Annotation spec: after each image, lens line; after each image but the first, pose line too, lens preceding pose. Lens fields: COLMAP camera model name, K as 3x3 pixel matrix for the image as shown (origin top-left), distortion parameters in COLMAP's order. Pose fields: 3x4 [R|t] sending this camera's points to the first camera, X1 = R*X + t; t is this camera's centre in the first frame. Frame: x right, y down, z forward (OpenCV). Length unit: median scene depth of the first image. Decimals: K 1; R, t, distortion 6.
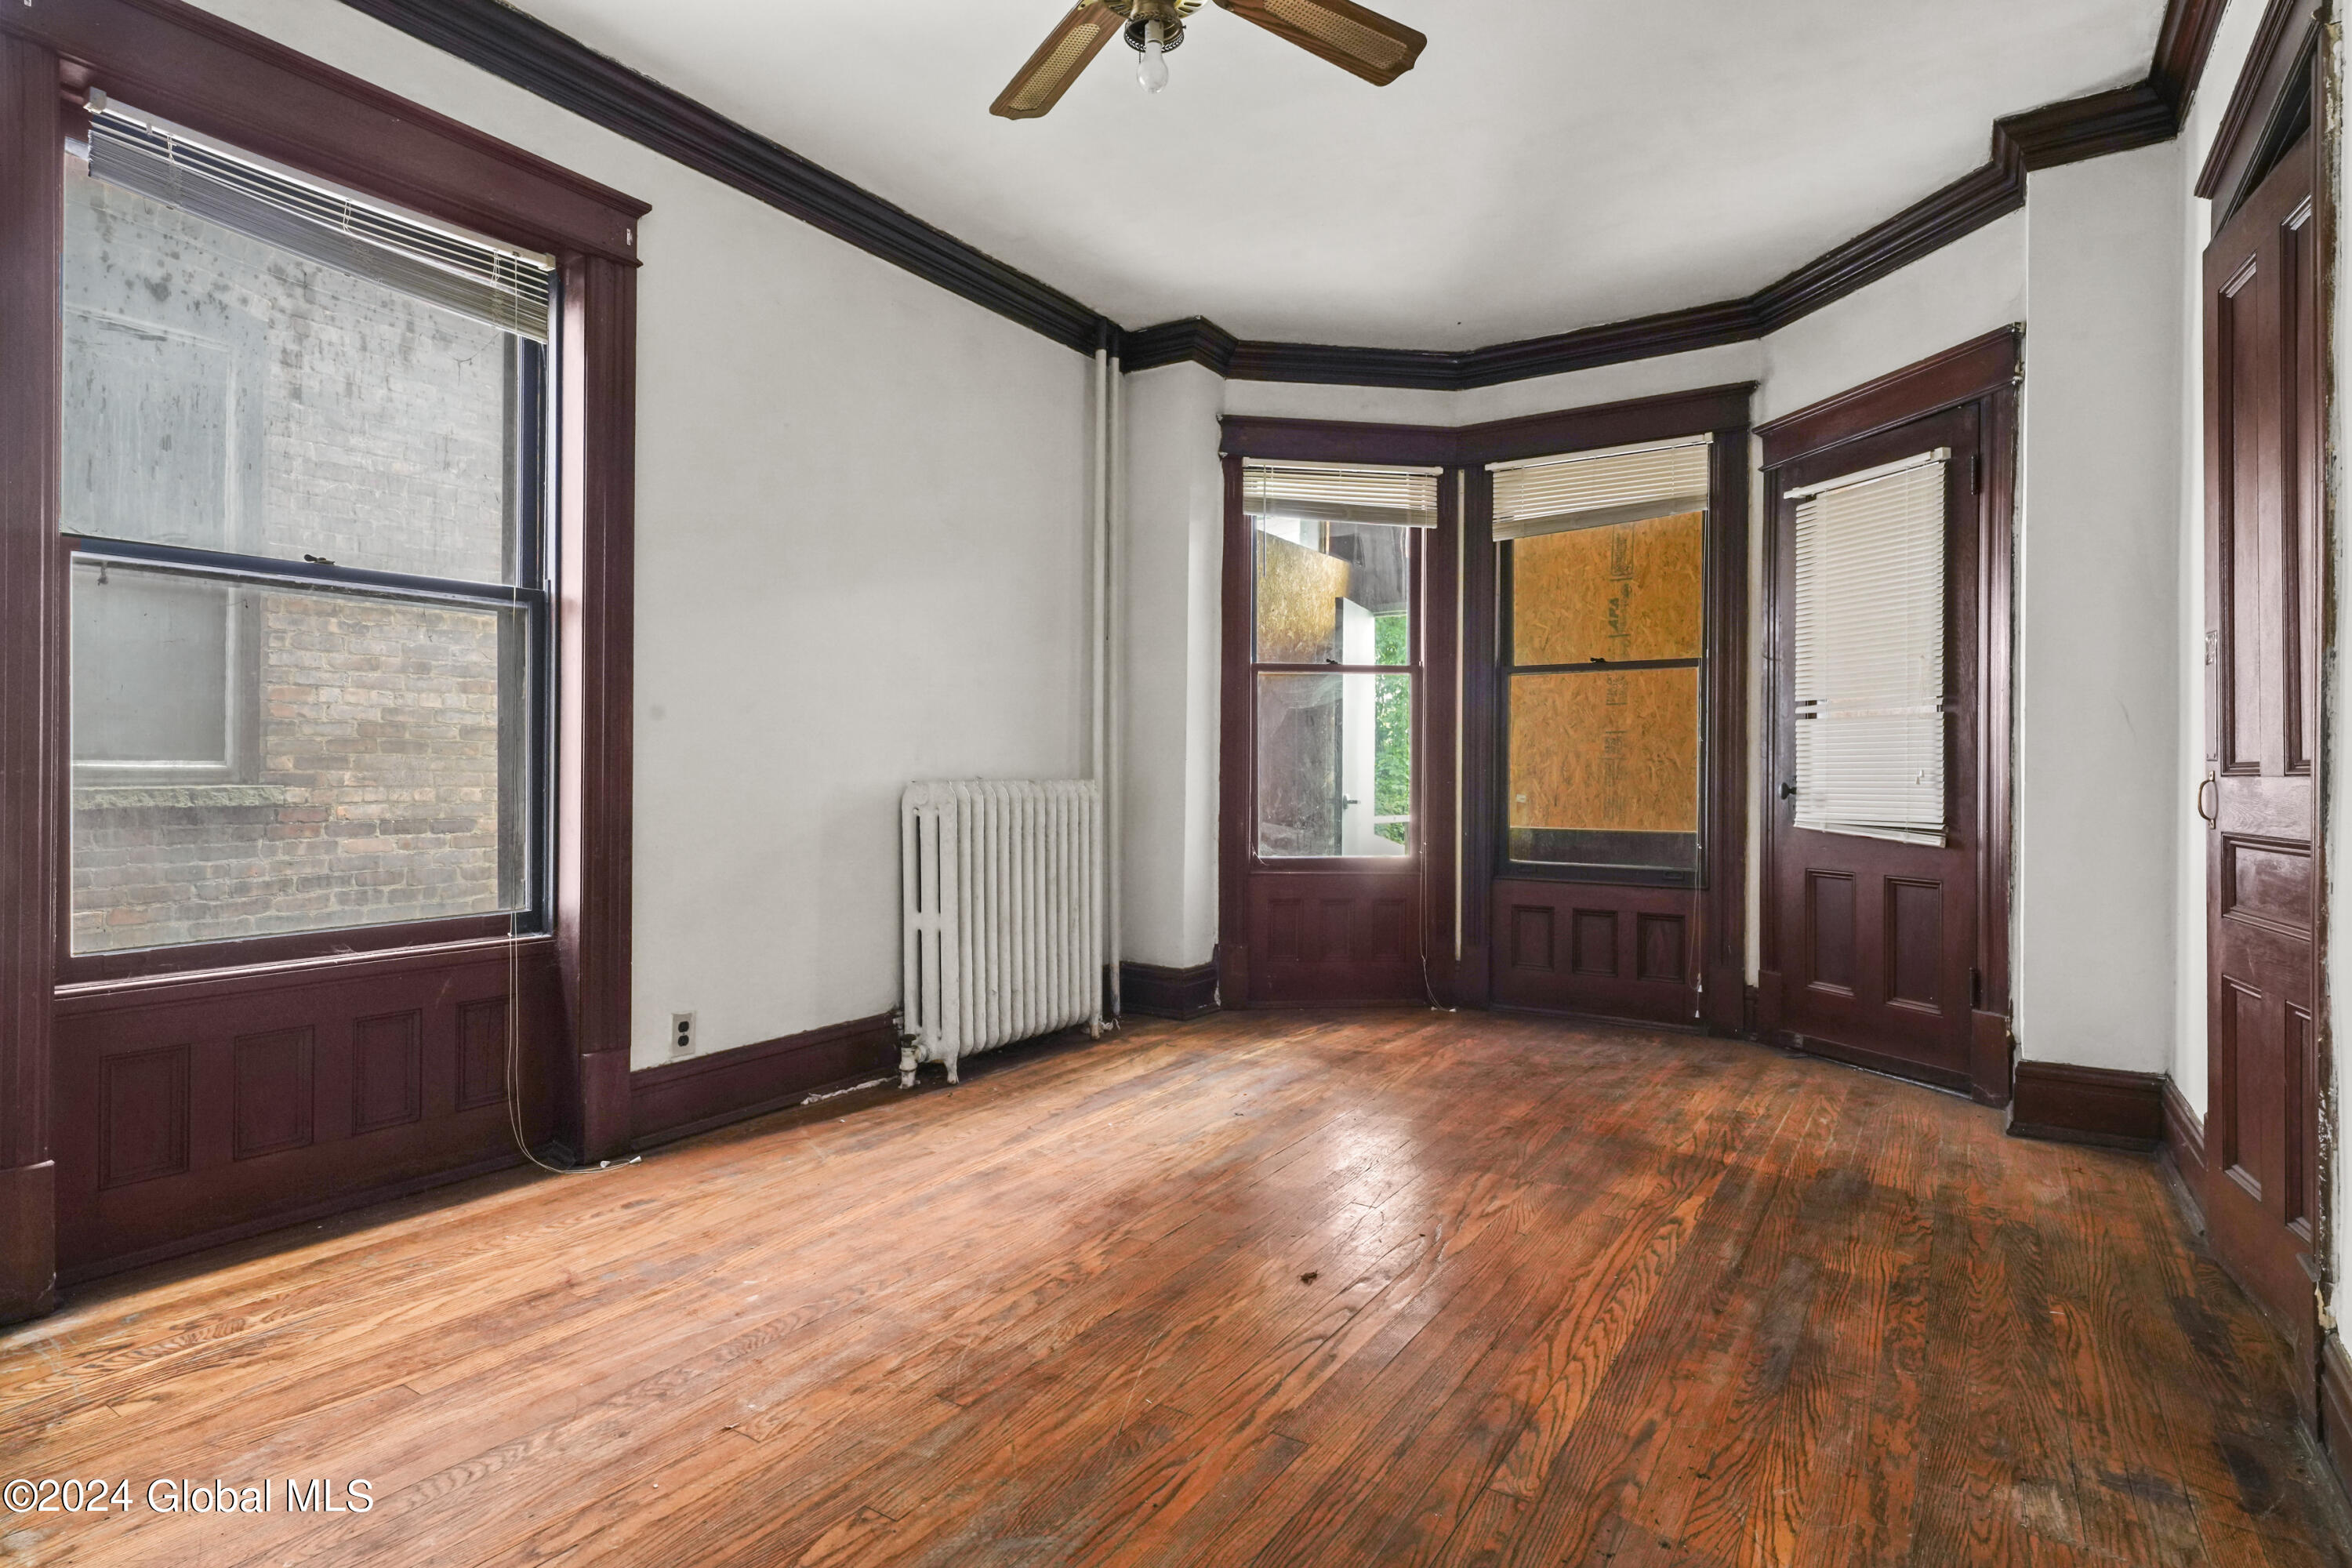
lens RADIAL K [[1240.4, 0, 1167.4], [0, 1240.4, 776.2], [0, 0, 1]] dist [0.002574, 0.001396]
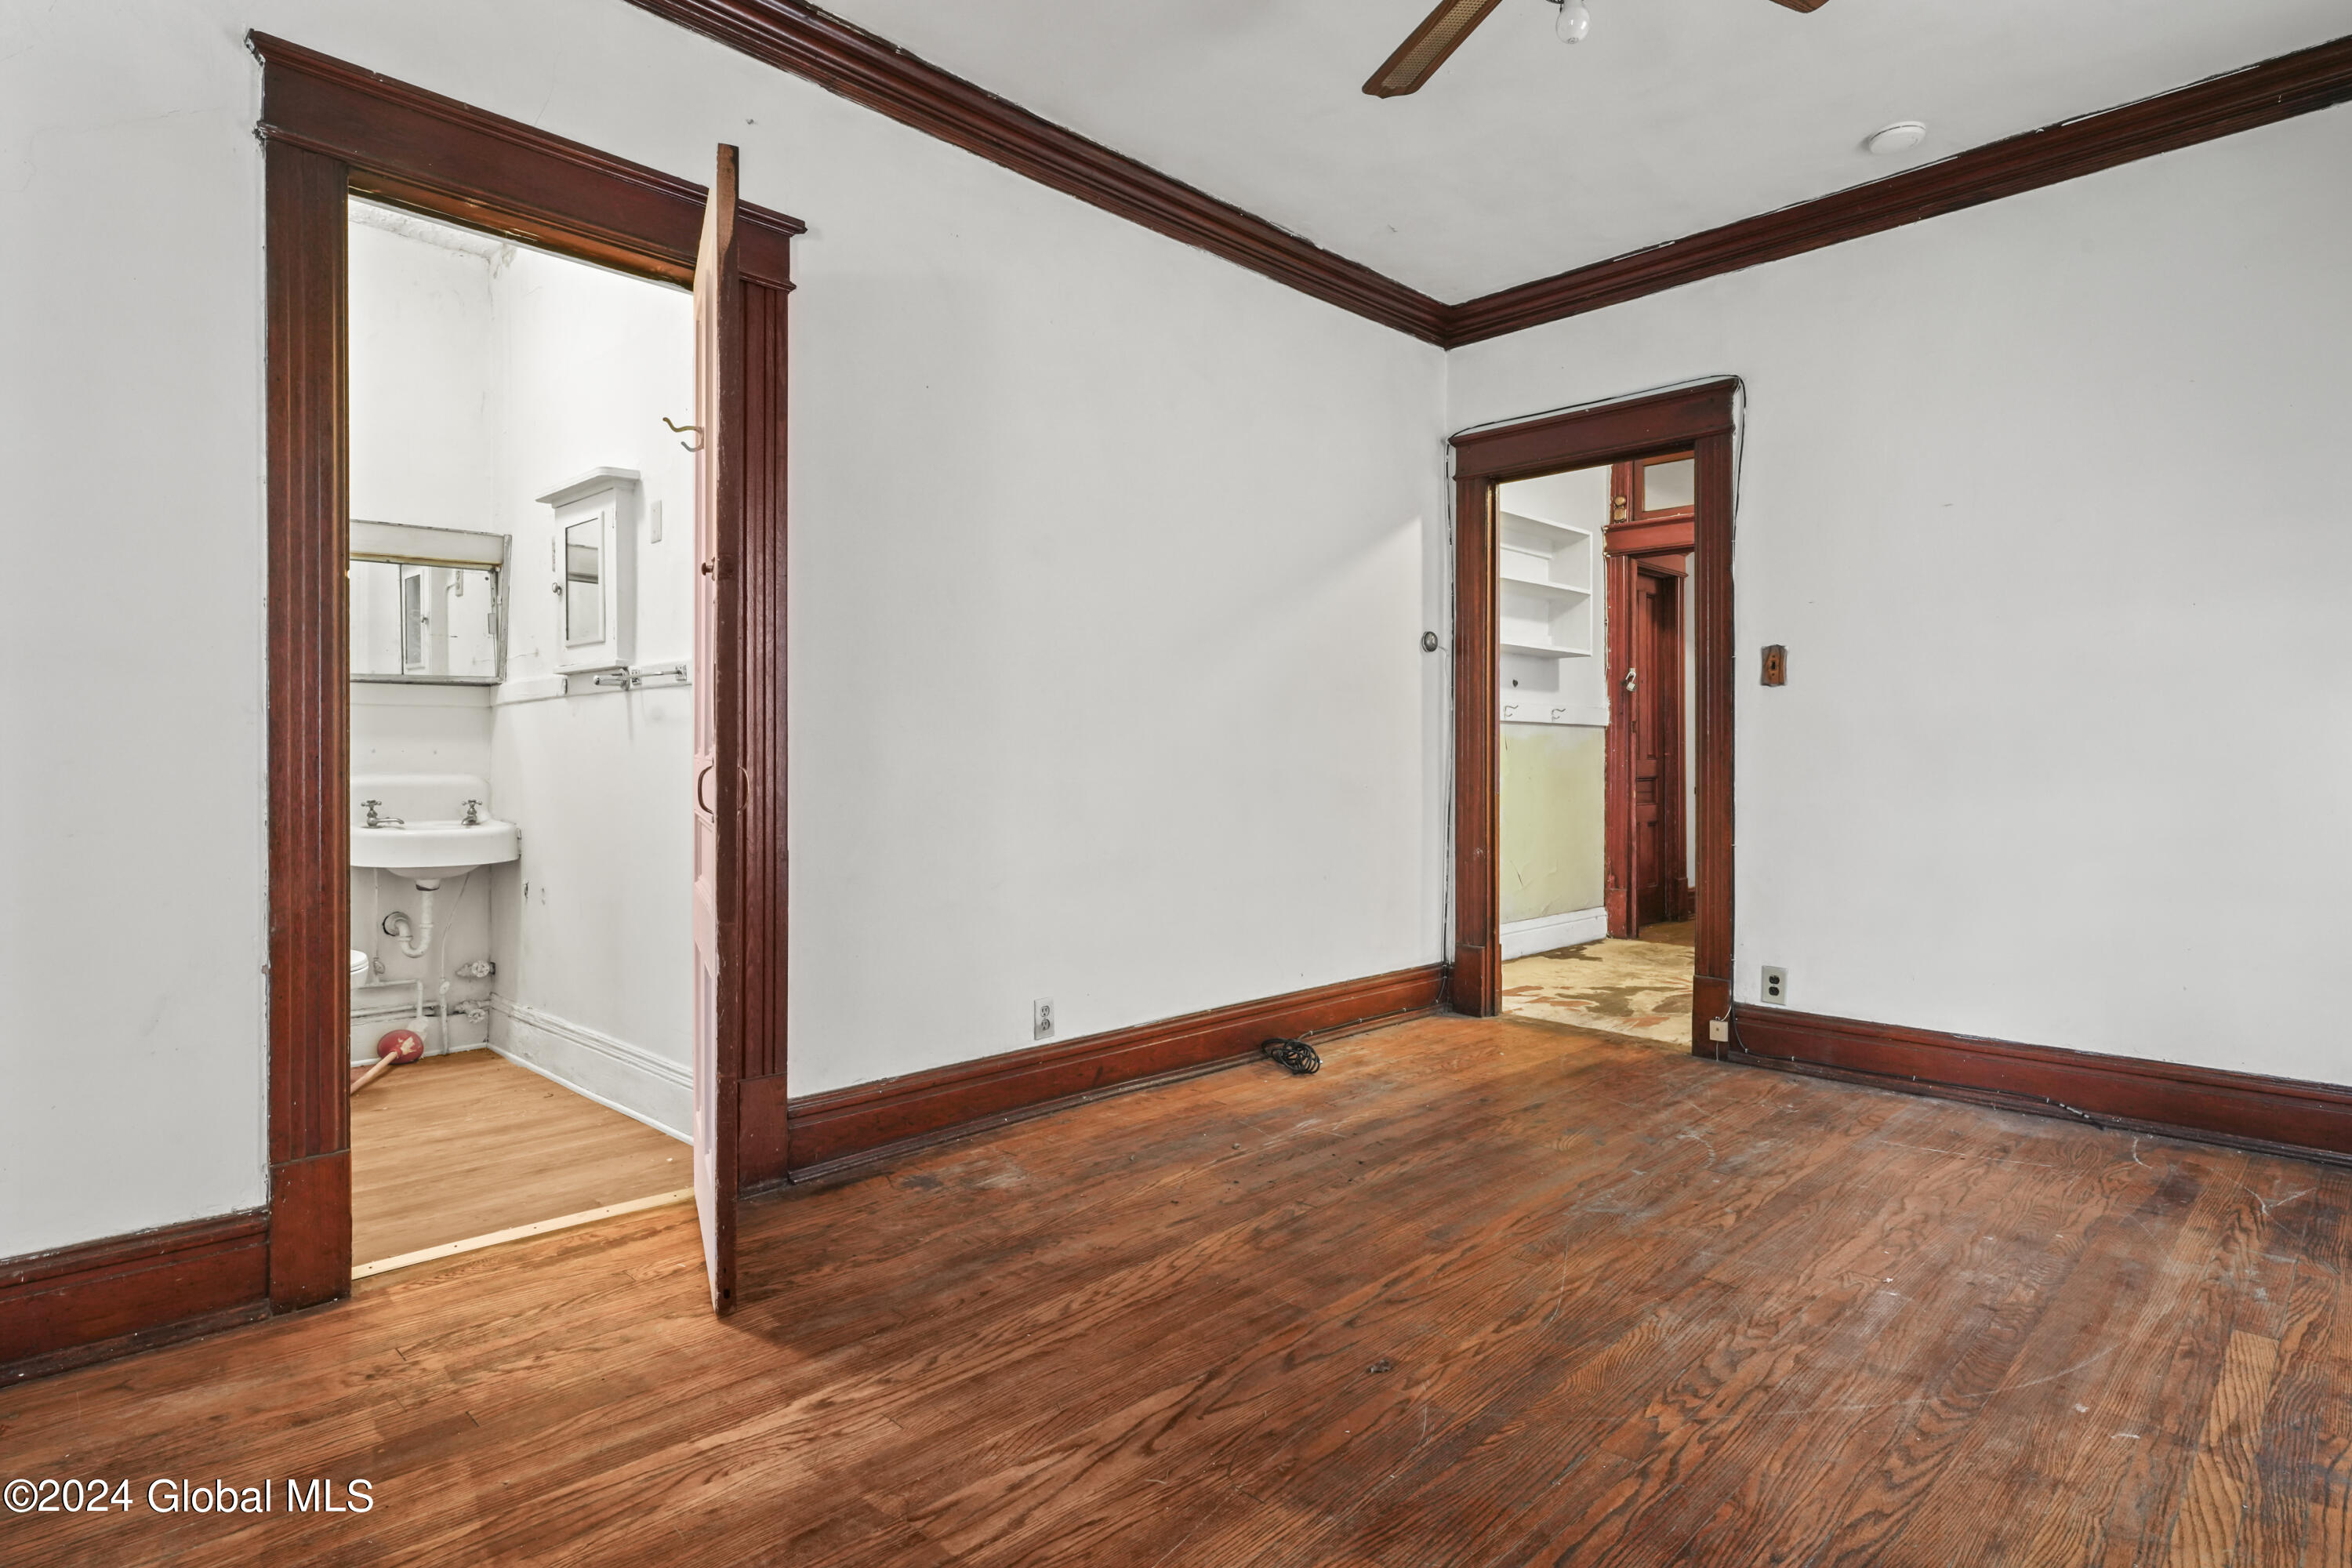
lens RADIAL K [[1240.4, 0, 1173.2], [0, 1240.4, 774.1], [0, 0, 1]] dist [0.002574, 0.001396]
pose [[-0.981194, -0.008122, 0.192851, 0.115984], [-0.004442, 0.999800, 0.019511, -0.013132], [-0.192971, 0.018287, -0.981034, 2.245042]]
